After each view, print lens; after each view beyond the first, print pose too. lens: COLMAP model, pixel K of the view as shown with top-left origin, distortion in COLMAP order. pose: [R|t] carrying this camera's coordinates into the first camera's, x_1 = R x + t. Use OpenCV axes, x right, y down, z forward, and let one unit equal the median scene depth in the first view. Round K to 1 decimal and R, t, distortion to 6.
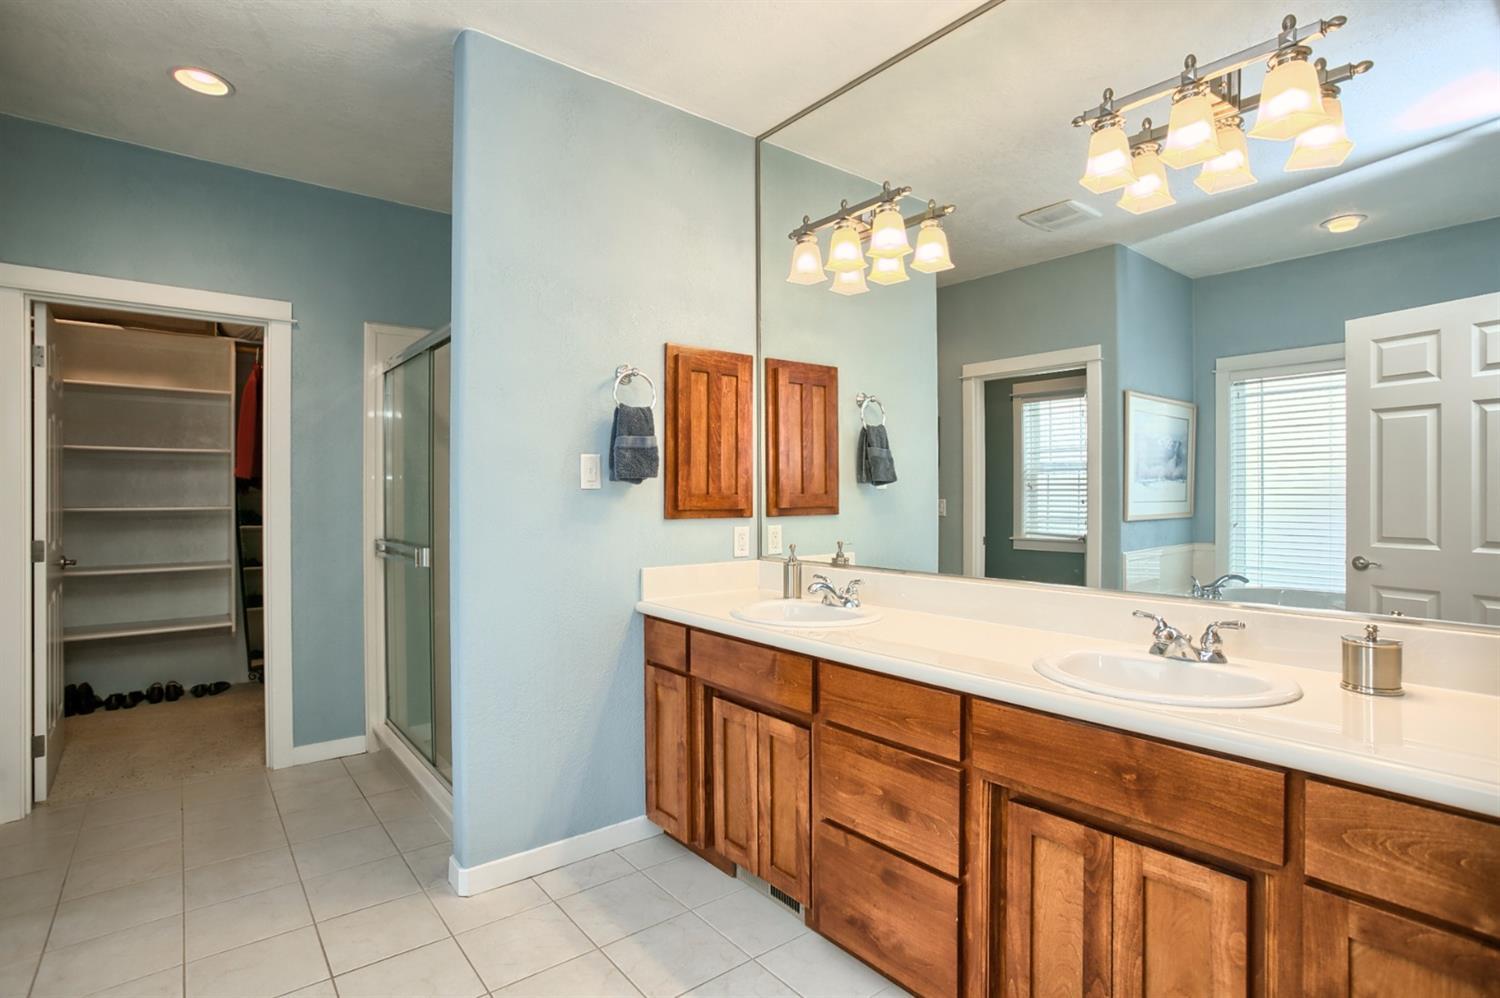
lens RADIAL K [[726.0, 0, 752.2], [0, 726.0, 493.1], [0, 0, 1]] dist [-0.026304, 0.001057]
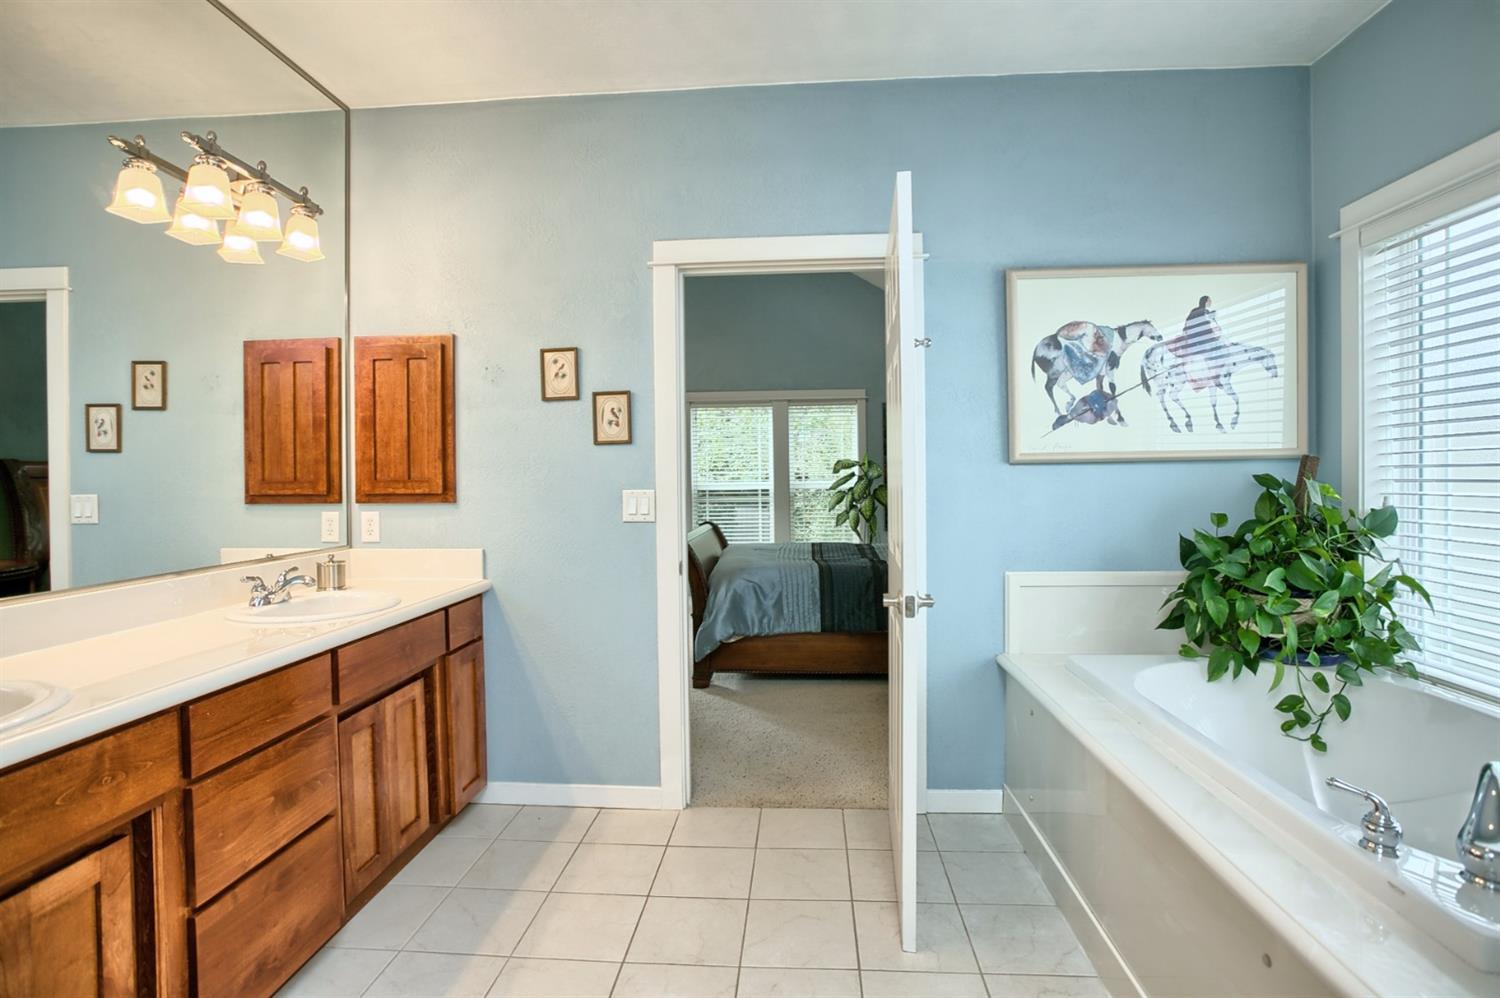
lens RADIAL K [[726.0, 0, 751.2], [0, 726.0, 492.7], [0, 0, 1]] dist [-0.026304, 0.001057]
pose [[-0.739352, 0.002096, 0.673316, -0.940035], [0.015384, 0.999787, 0.013780, 0.015072], [-0.673143, 0.020547, -0.739227, 1.308875]]
